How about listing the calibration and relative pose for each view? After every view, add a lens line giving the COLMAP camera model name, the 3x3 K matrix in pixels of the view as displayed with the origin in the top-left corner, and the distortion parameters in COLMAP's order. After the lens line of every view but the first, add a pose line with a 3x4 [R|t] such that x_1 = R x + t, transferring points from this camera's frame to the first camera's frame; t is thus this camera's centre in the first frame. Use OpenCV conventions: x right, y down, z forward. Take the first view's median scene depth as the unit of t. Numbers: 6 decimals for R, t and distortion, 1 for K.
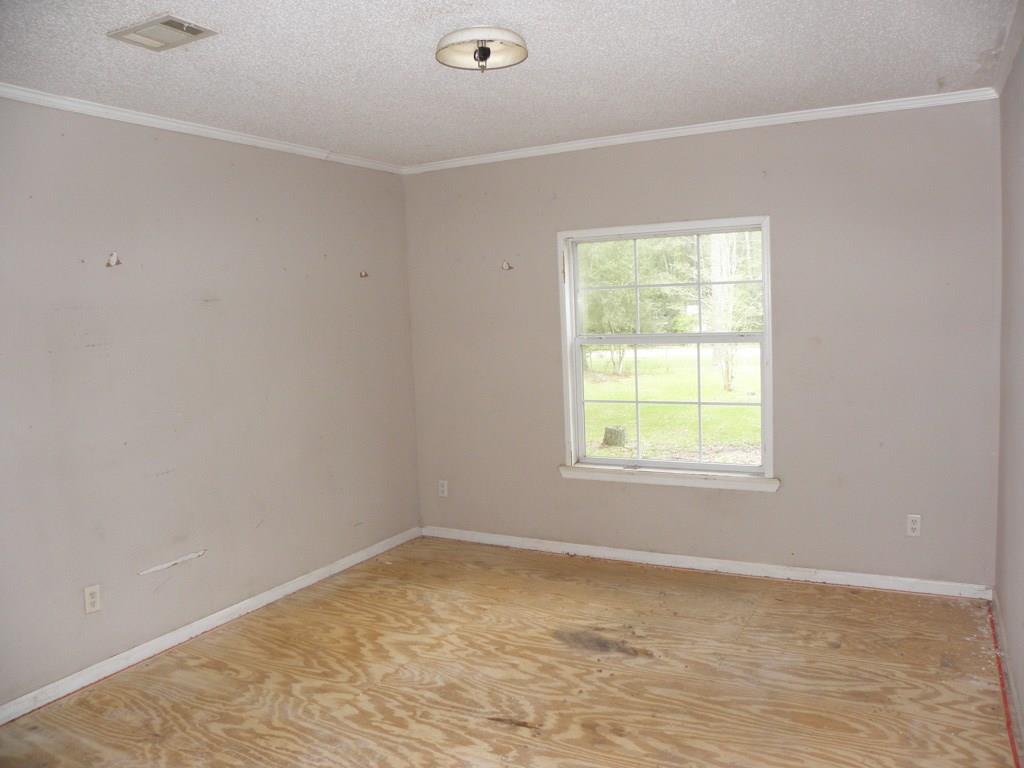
lens RADIAL K [[756.0, 0, 534.0], [0, 756.0, 380.7], [0, 0, 1]] dist [-0.004302, -0.000919]
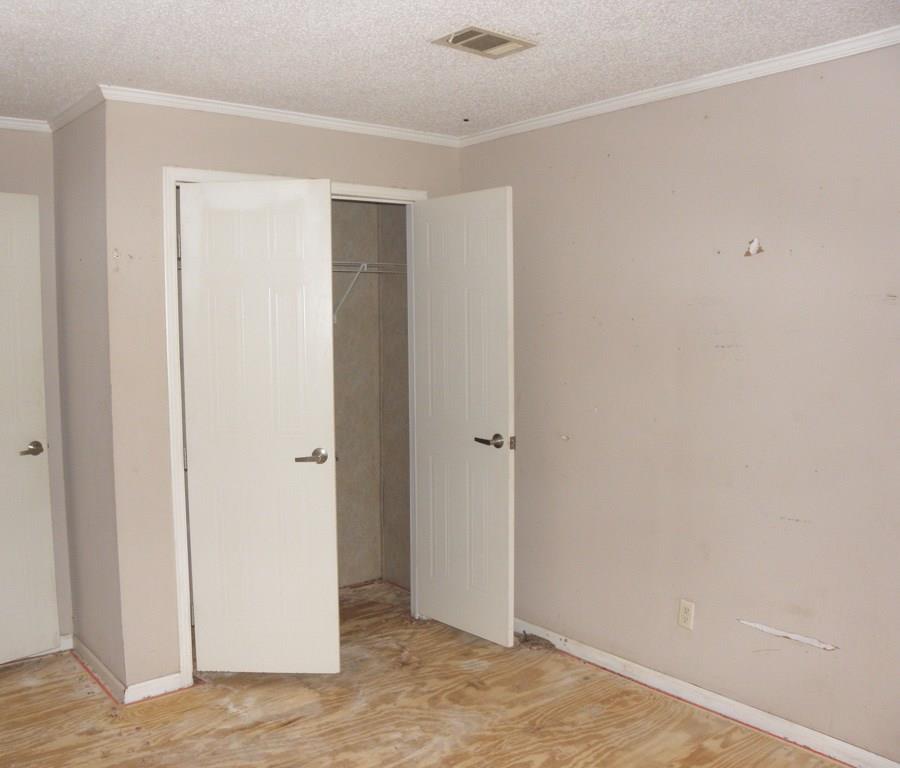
lens RADIAL K [[895.4, 0, 450.0], [0, 895.4, 384.0], [0, 0, 1]] dist [-0.100393, -0.001606]
pose [[-0.391844, 0.118744, -0.912337, 0.496012], [-0.068412, 0.985130, 0.157601, -0.145198], [0.917485, 0.124169, -0.377894, 1.102285]]
